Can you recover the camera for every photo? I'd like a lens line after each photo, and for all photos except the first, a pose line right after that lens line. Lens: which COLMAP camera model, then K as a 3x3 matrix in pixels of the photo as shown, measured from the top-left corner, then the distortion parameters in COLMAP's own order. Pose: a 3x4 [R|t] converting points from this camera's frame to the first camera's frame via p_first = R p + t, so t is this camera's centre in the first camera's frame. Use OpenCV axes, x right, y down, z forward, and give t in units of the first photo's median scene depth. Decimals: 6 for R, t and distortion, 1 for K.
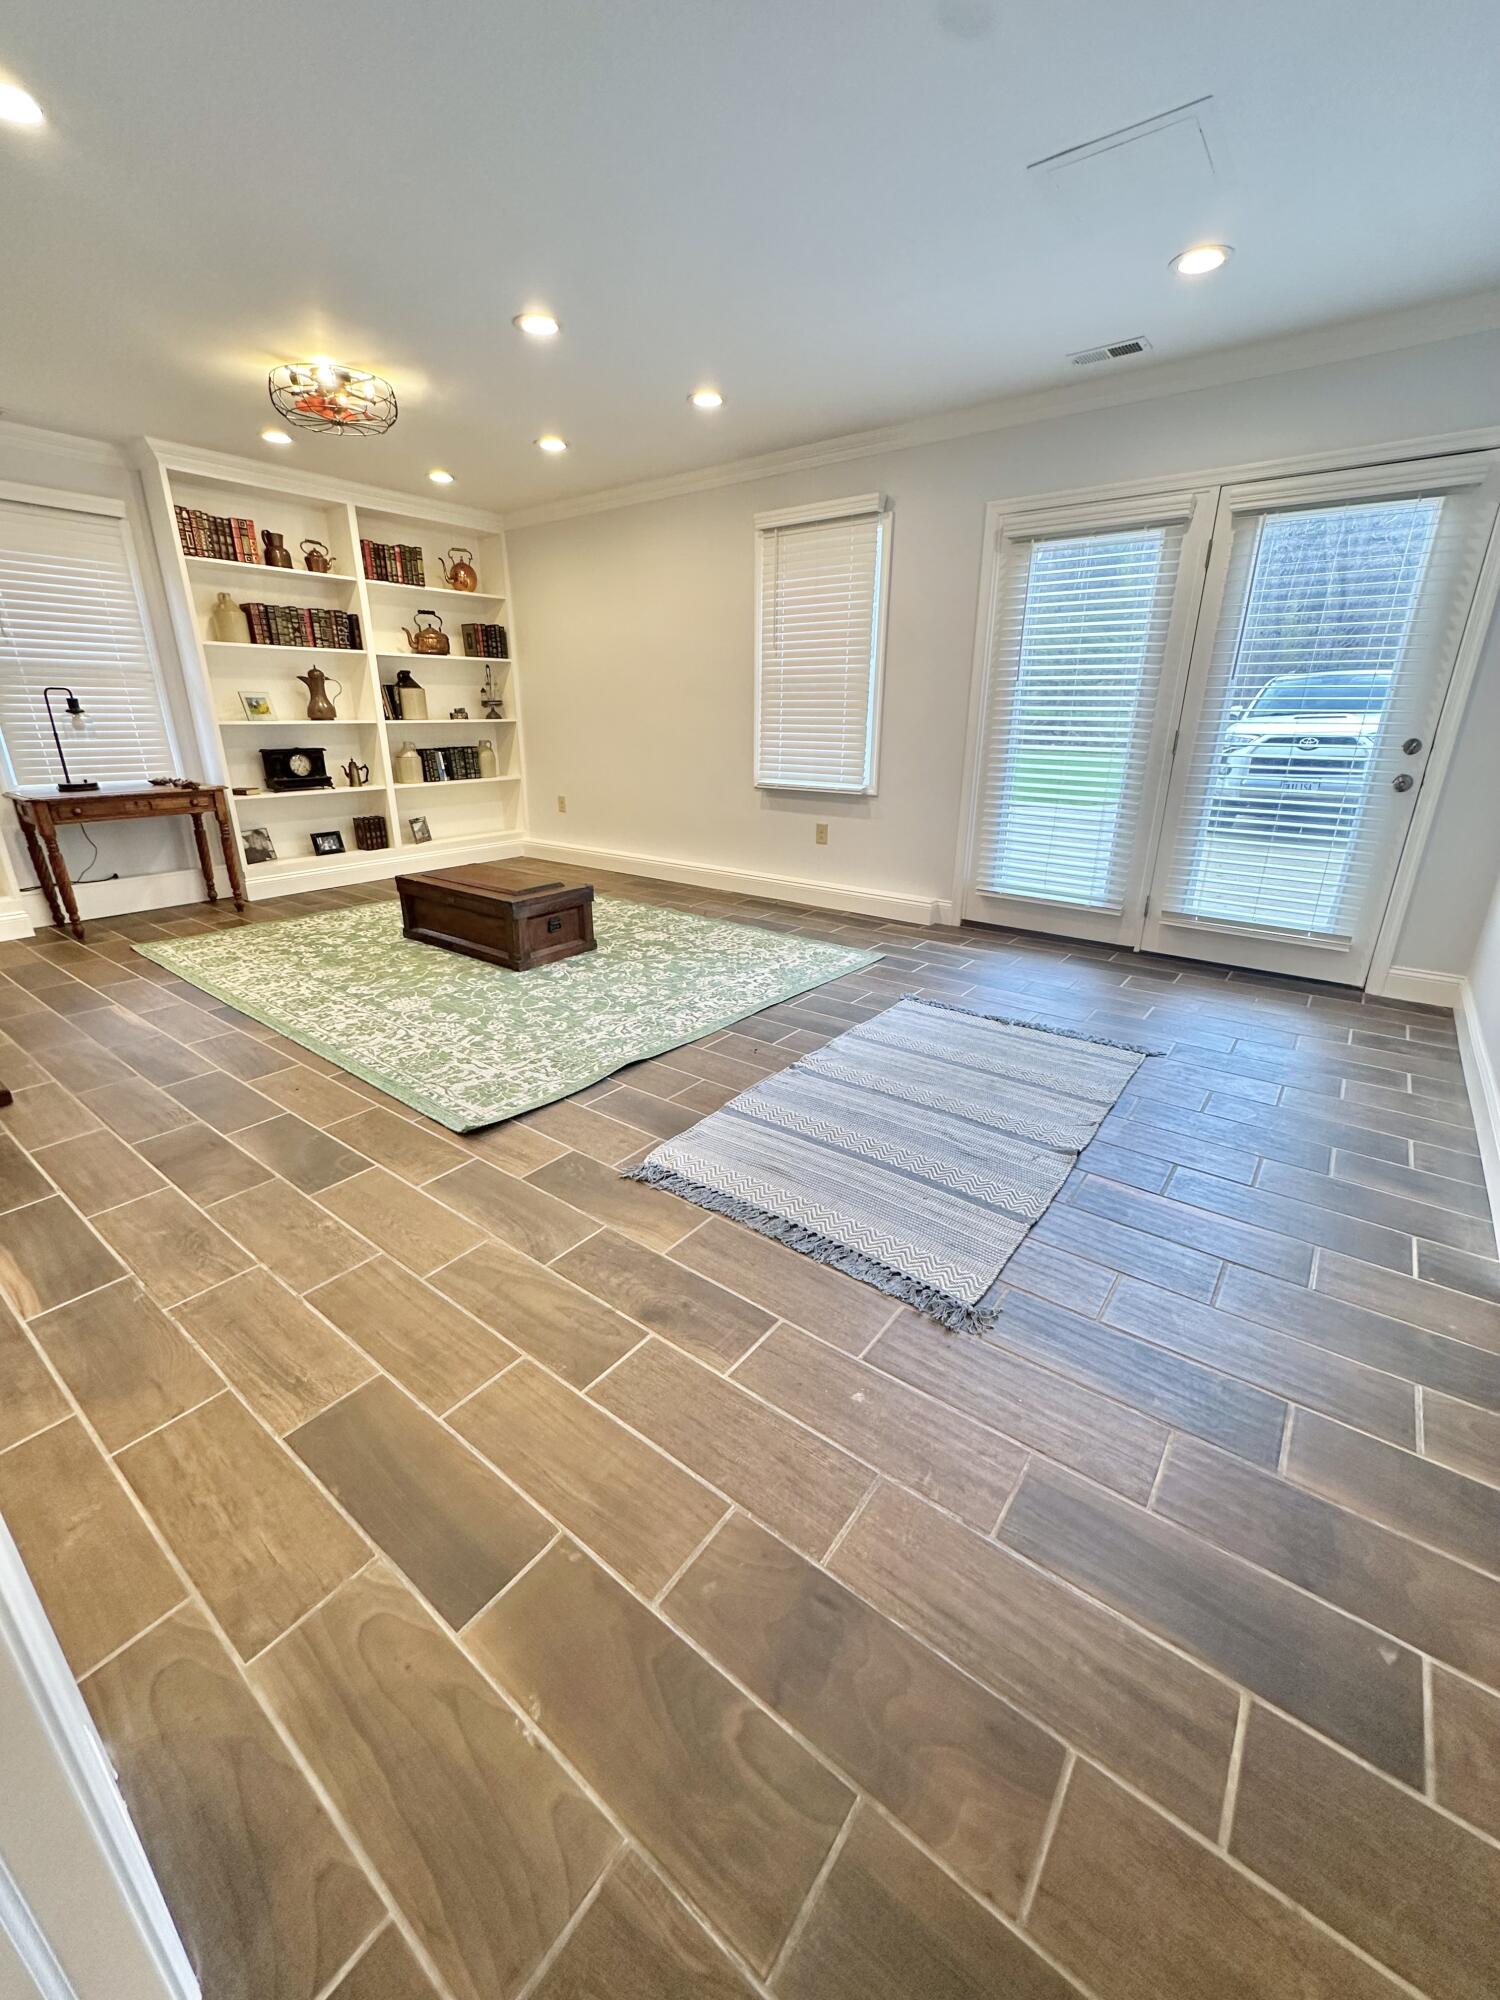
lens RADIAL K [[802.8, 0, 748.9], [0, 802.8, 1000.7], [0, 0, 1]] dist [-0.006355, 0.001417]
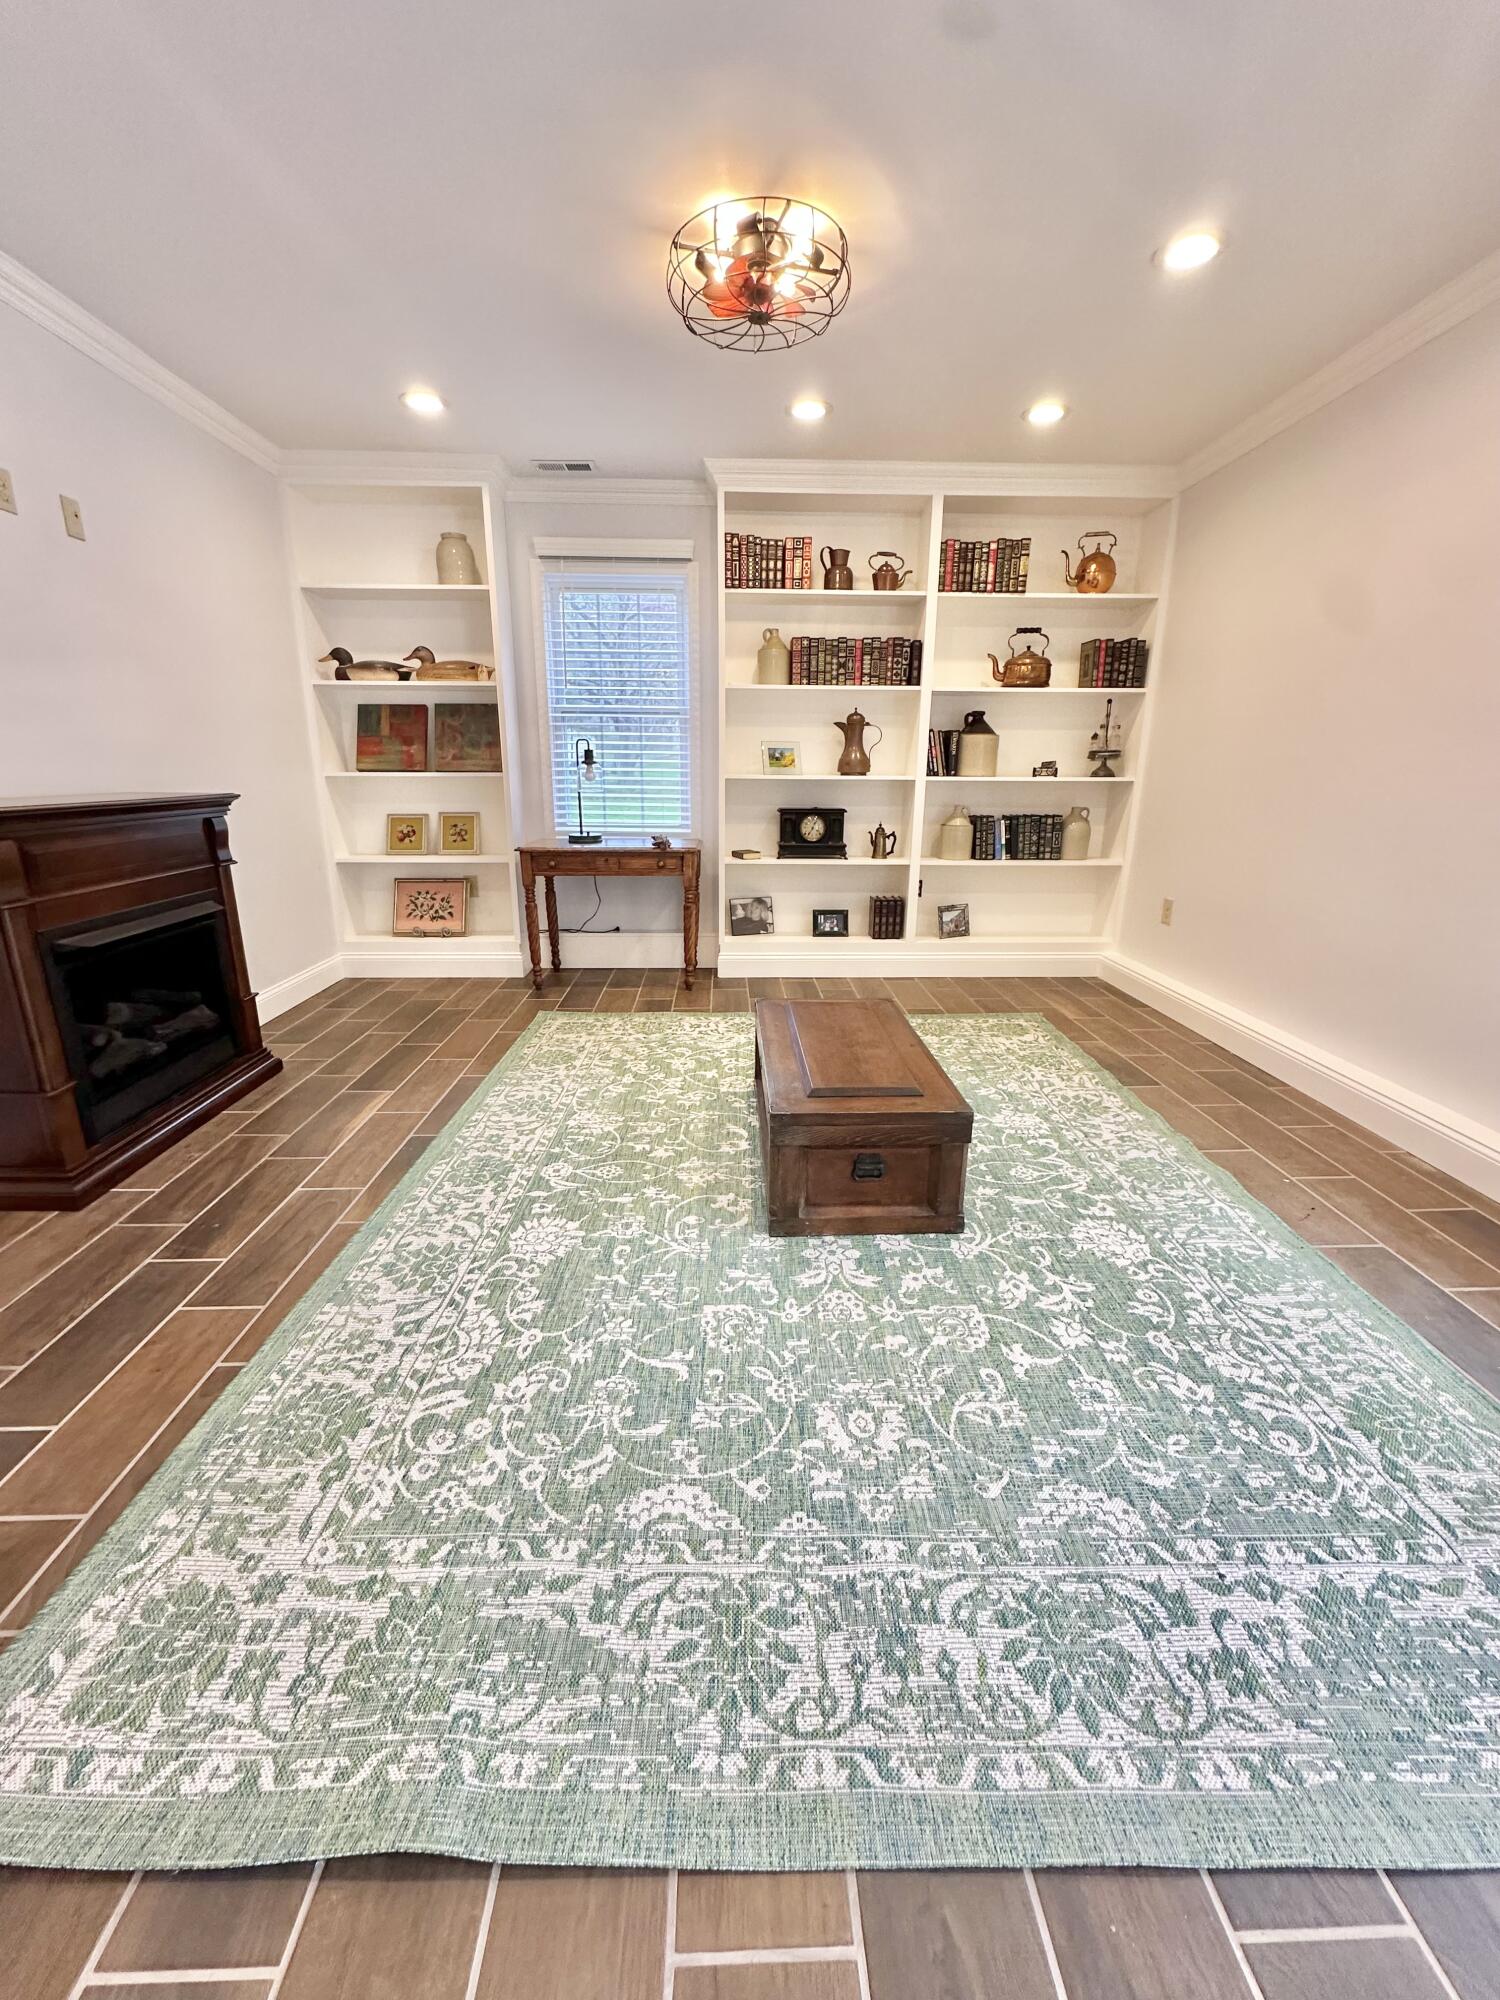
lens RADIAL K [[802.8, 0, 751.2], [0, 802.8, 994.7], [0, 0, 1]] dist [-0.006355, 0.001417]
pose [[0.630701, 0.211087, -0.746765, 0.059153], [-0.266891, 0.962595, 0.046685, -0.180119], [0.728687, 0.169860, 0.663447, 0.520020]]
